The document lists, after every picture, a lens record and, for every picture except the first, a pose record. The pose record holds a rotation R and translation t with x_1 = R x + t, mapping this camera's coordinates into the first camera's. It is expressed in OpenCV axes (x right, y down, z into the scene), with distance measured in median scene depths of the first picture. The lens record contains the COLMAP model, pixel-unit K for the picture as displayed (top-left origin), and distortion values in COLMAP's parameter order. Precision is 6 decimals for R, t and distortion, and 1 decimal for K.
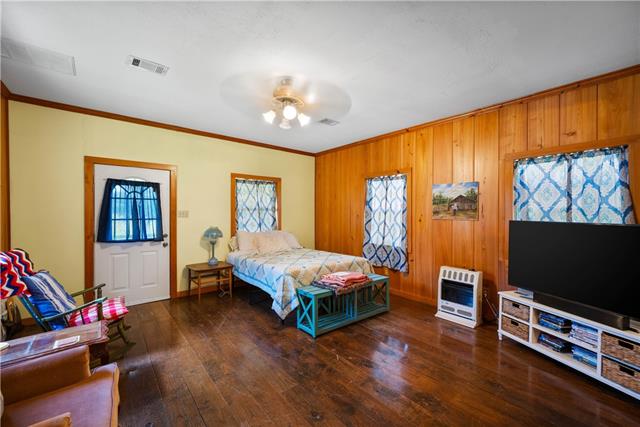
lens RADIAL K [[257.5, 0, 318.0], [0, 257.5, 212.0], [0, 0, 1]] dist [-0.006442, -0.000285]
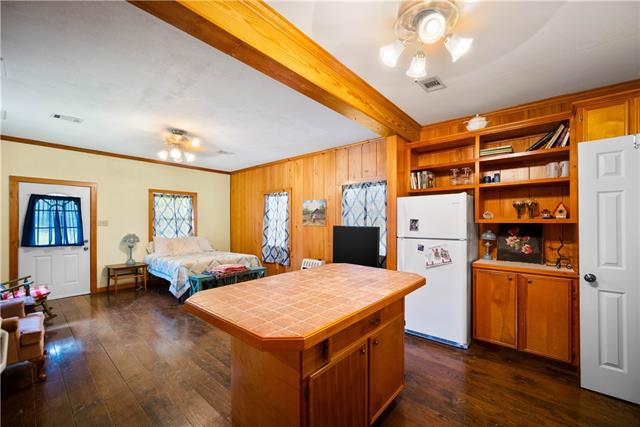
lens RADIAL K [[257.5, 0, 313.5], [0, 257.5, 219.7], [0, 0, 1]] dist [-0.006442, -0.000285]
pose [[0.987029, -0.004892, 0.160466, 0.276714], [0.005816, 0.999969, -0.005293, 0.003750], [-0.160435, 0.006158, 0.987027, -0.371316]]
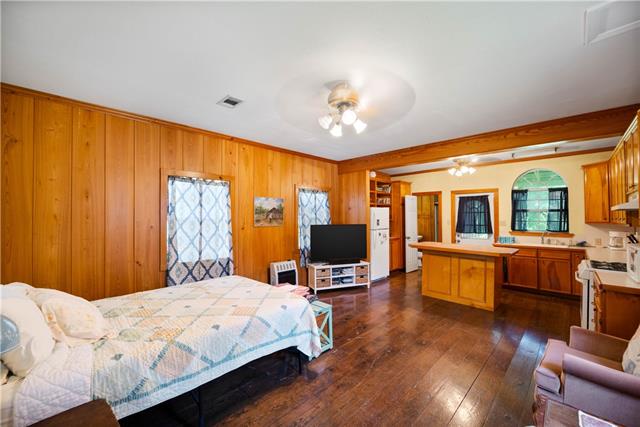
lens RADIAL K [[257.5, 0, 317.1], [0, 257.5, 214.7], [0, 0, 1]] dist [-0.006442, -0.000285]
pose [[-0.094054, 0.004198, 0.995558, -0.718209], [0.000440, 0.999991, -0.004175, -0.020890], [-0.995567, 0.000045, -0.094055, 0.818723]]
